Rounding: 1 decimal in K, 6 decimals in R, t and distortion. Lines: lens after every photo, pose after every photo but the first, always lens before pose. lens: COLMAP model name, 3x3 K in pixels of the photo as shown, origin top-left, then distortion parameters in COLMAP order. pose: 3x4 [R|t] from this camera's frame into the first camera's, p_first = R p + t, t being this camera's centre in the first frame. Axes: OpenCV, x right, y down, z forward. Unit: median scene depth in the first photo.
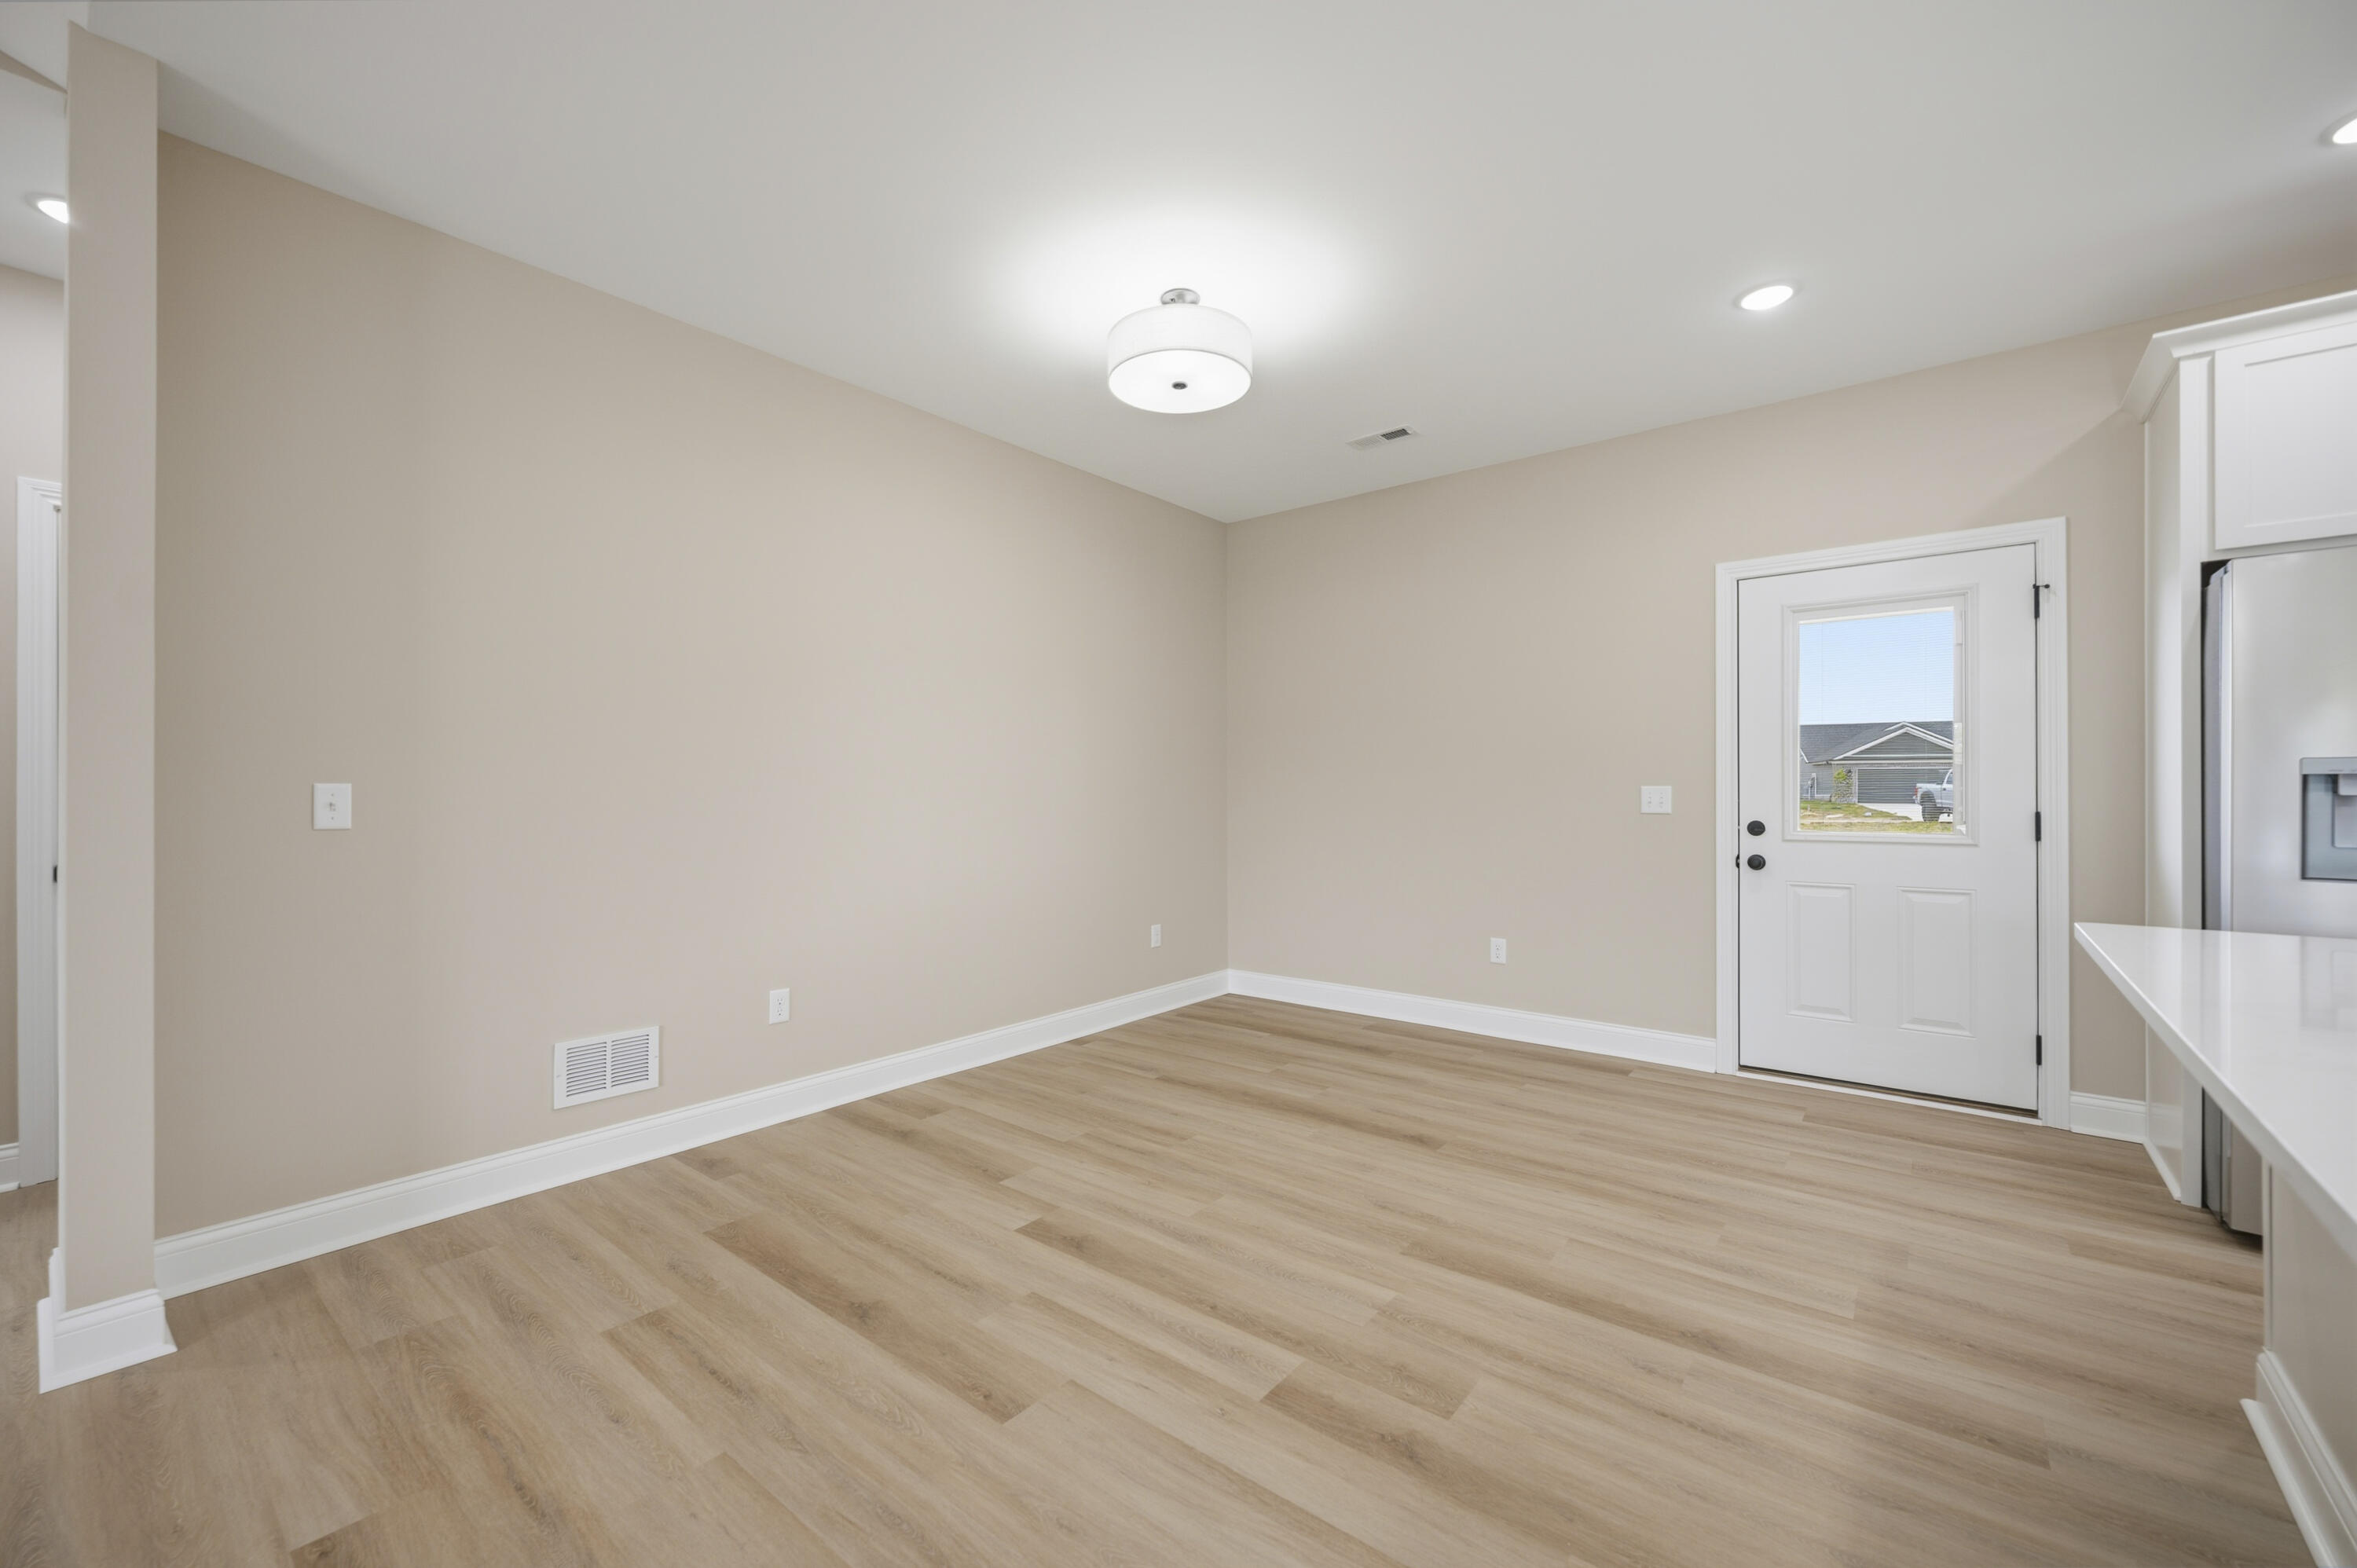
lens RADIAL K [[941.4, 0, 1161.3], [0, 941.4, 793.3], [0, 0, 1]] dist [-0.001913, -0.000213]
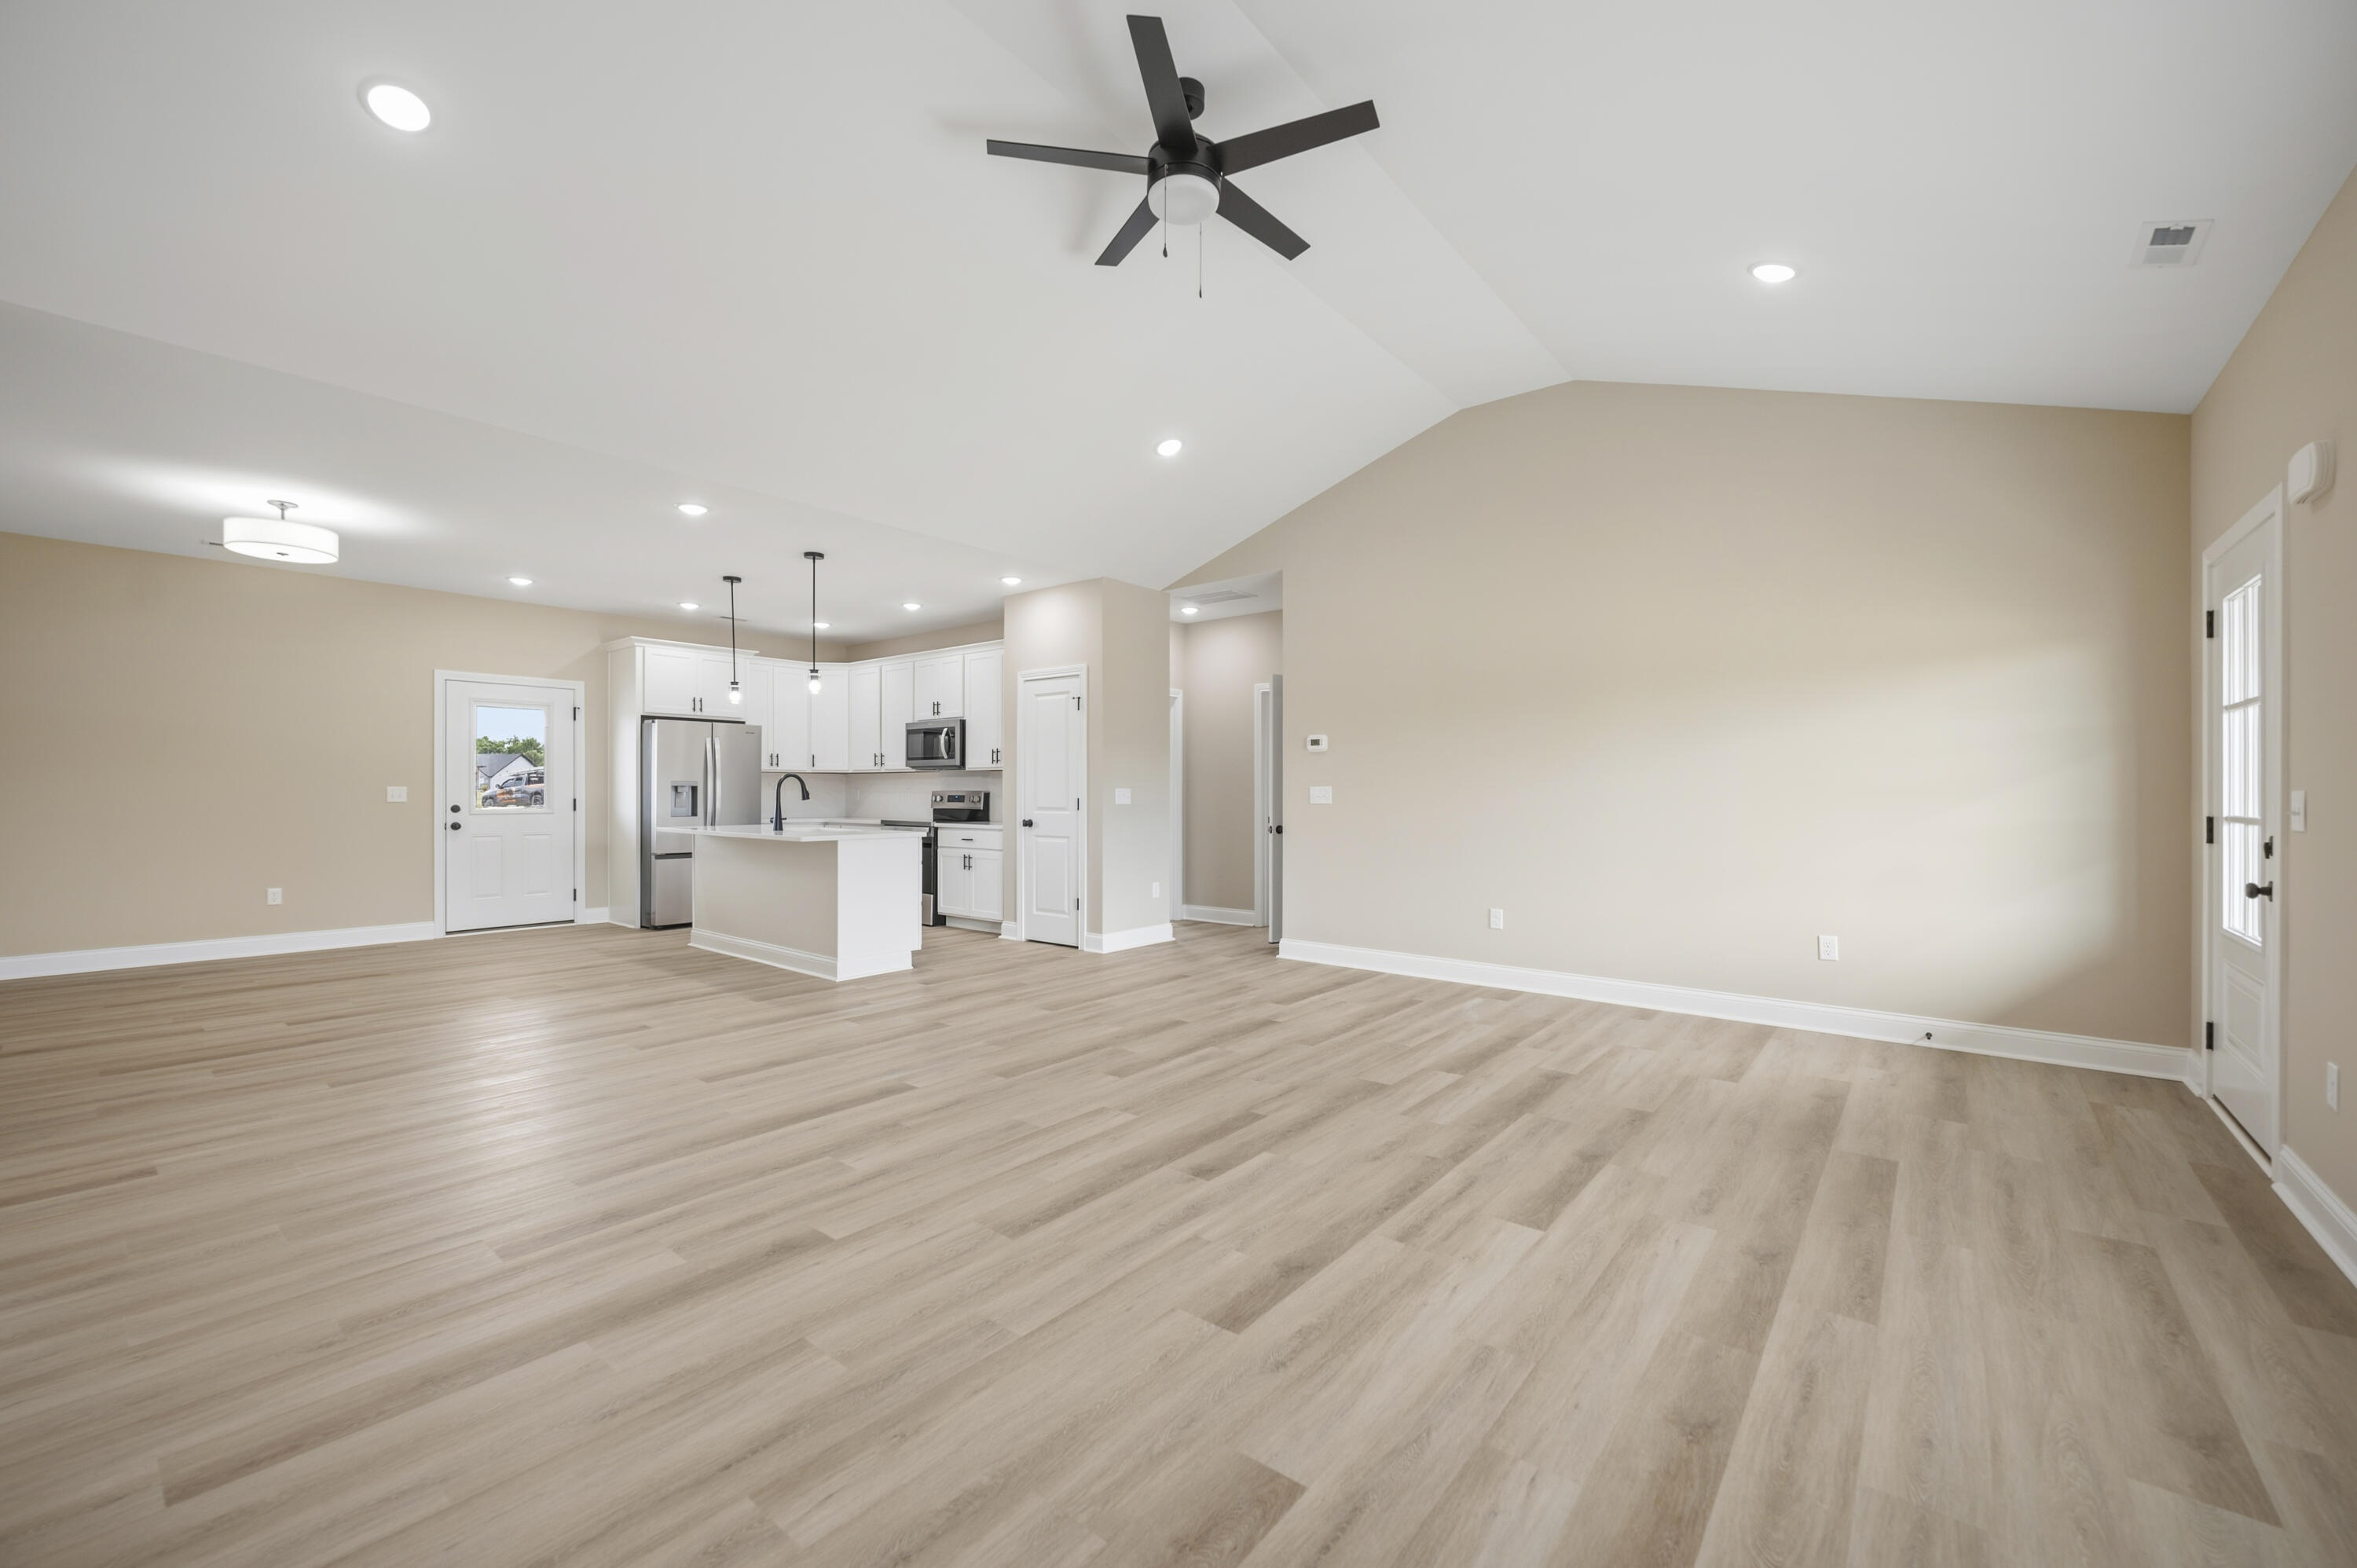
lens RADIAL K [[944.7, 0, 1171.7], [0, 944.7, 788.0], [0, 0, 1]] dist [-0.001172, -0.000027]
pose [[-0.000119, 0.004605, 0.999989, -1.876578], [-0.002262, 0.999987, -0.004605, -0.000567], [-0.999997, -0.002262, -0.000109, -0.689331]]
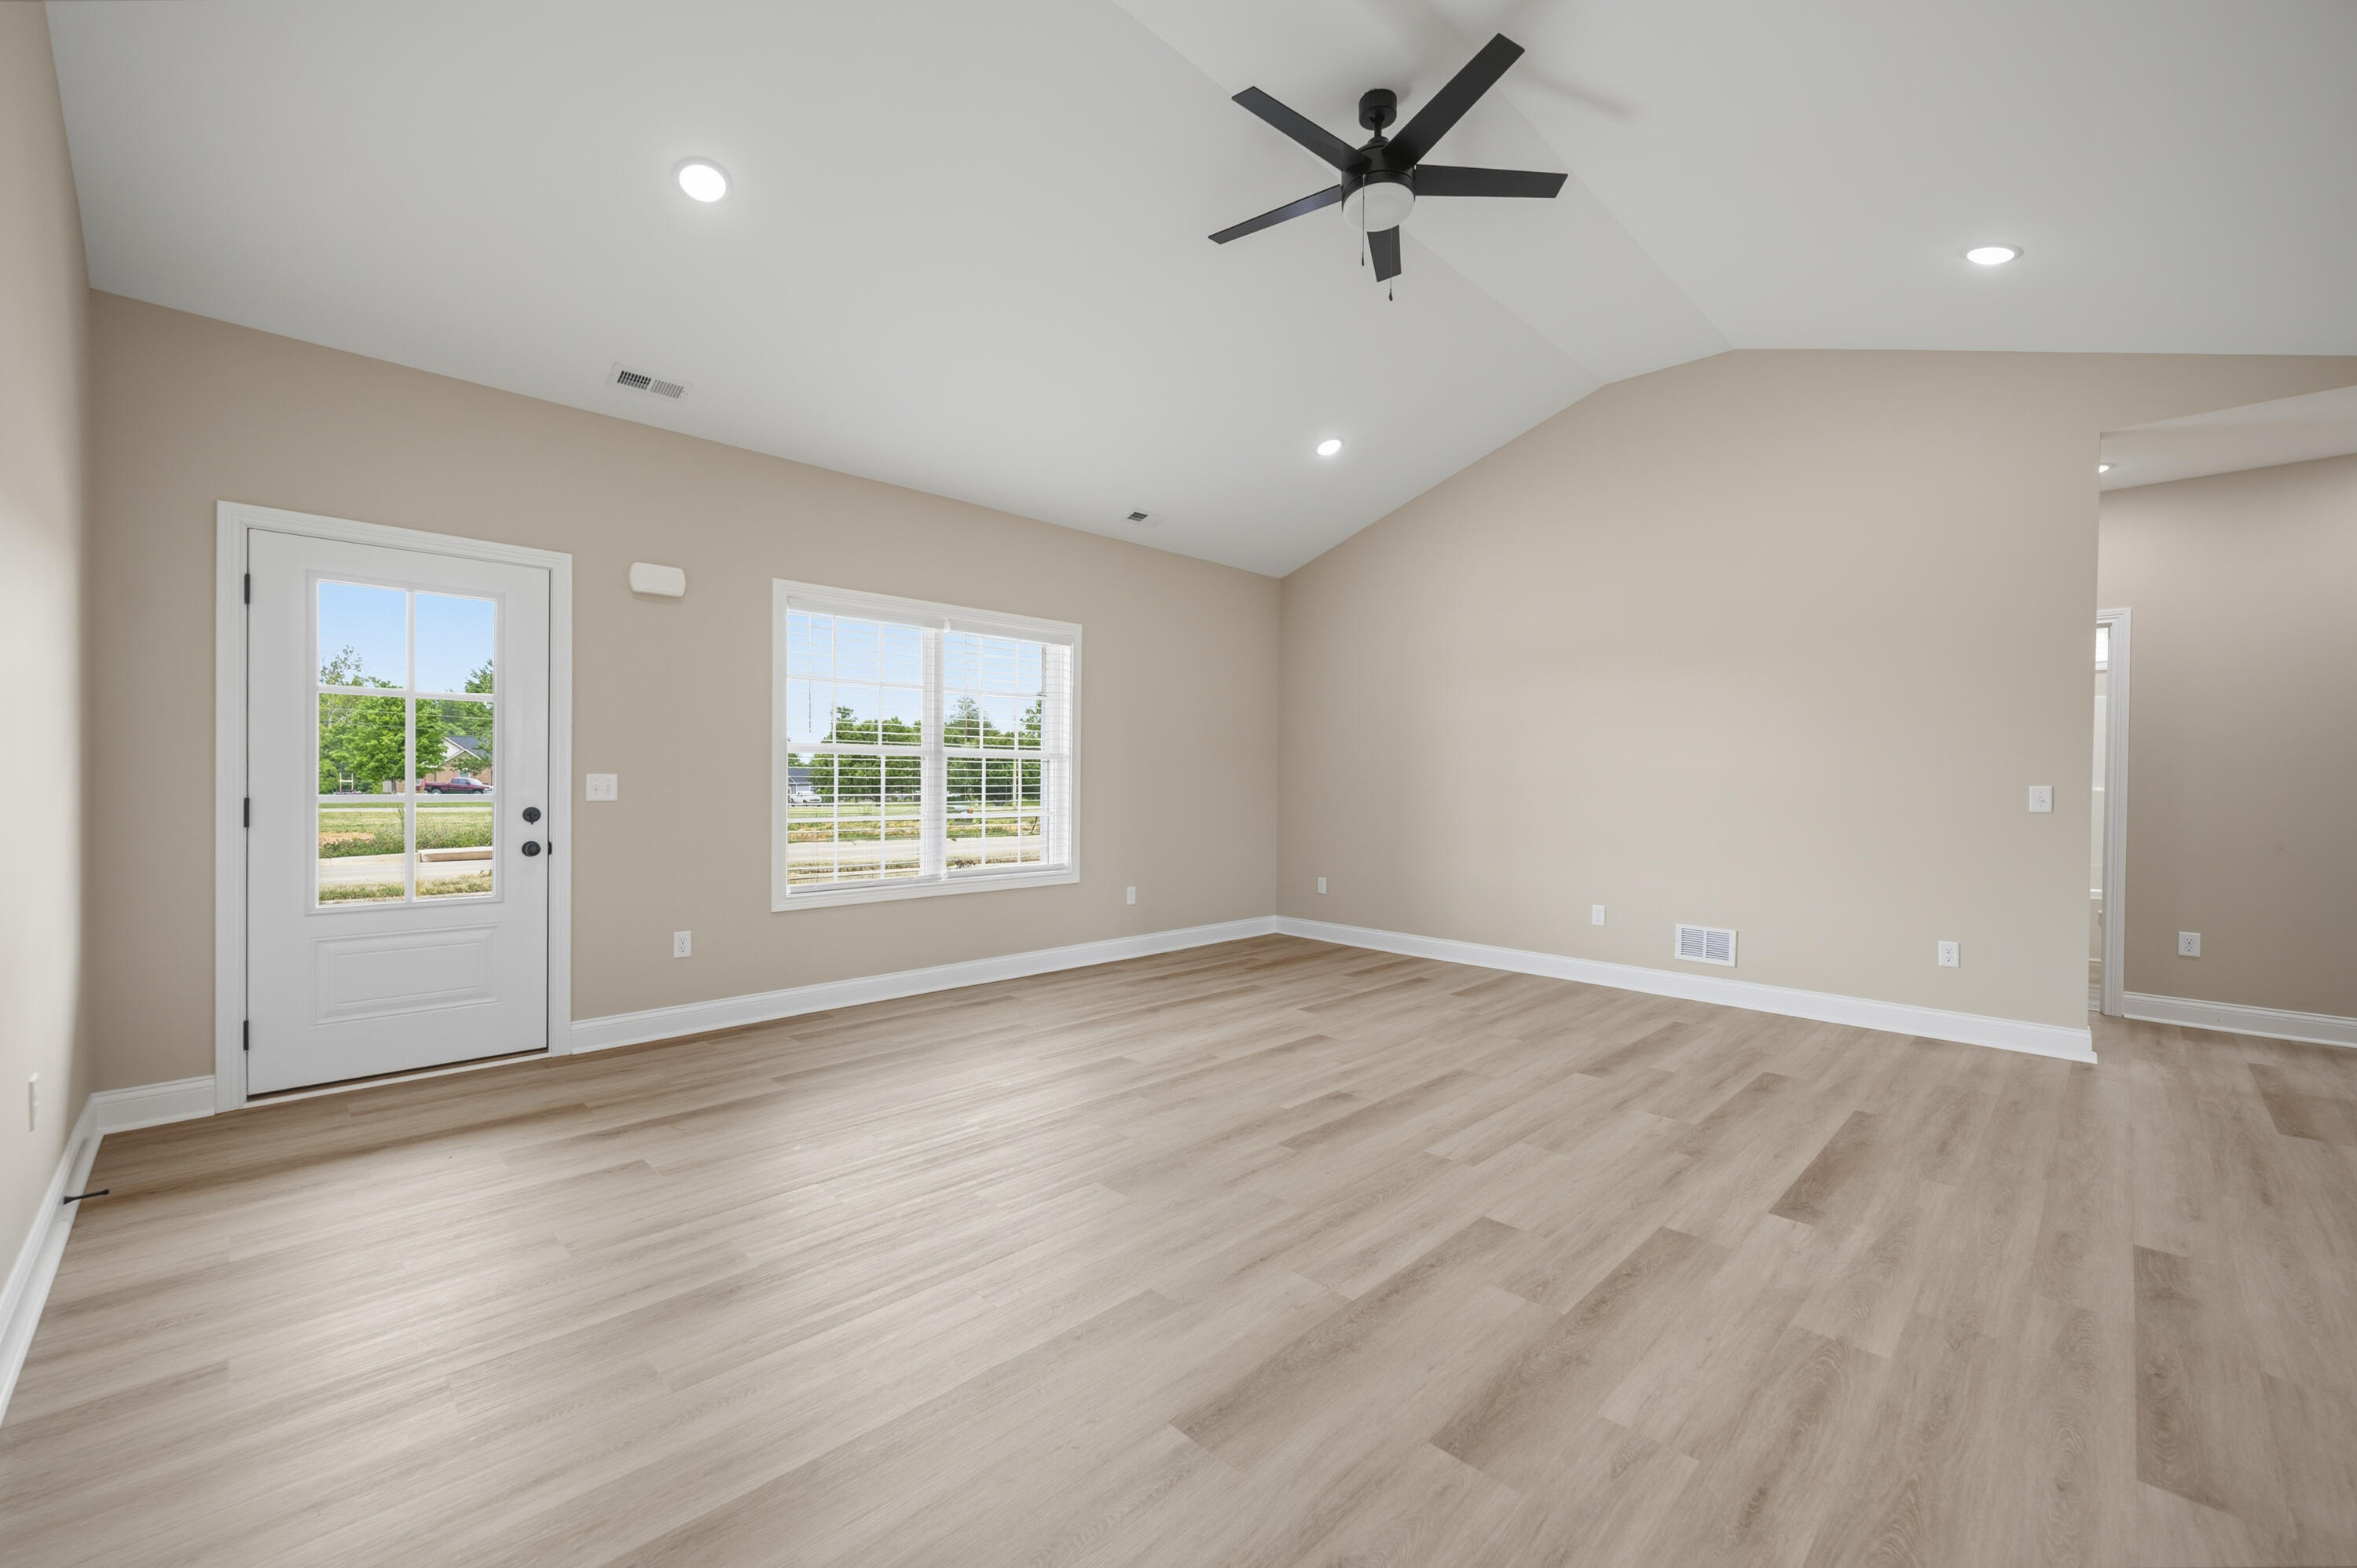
lens RADIAL K [[944.7, 0, 1171.7], [0, 944.7, 788.0], [0, 0, 1]] dist [-0.001172, -0.000027]
pose [[-0.100258, 0.009212, -0.994919, 0.524050], [-0.009481, 0.999903, 0.010214, -0.006176], [0.994916, 0.010457, -0.100161, -0.835603]]
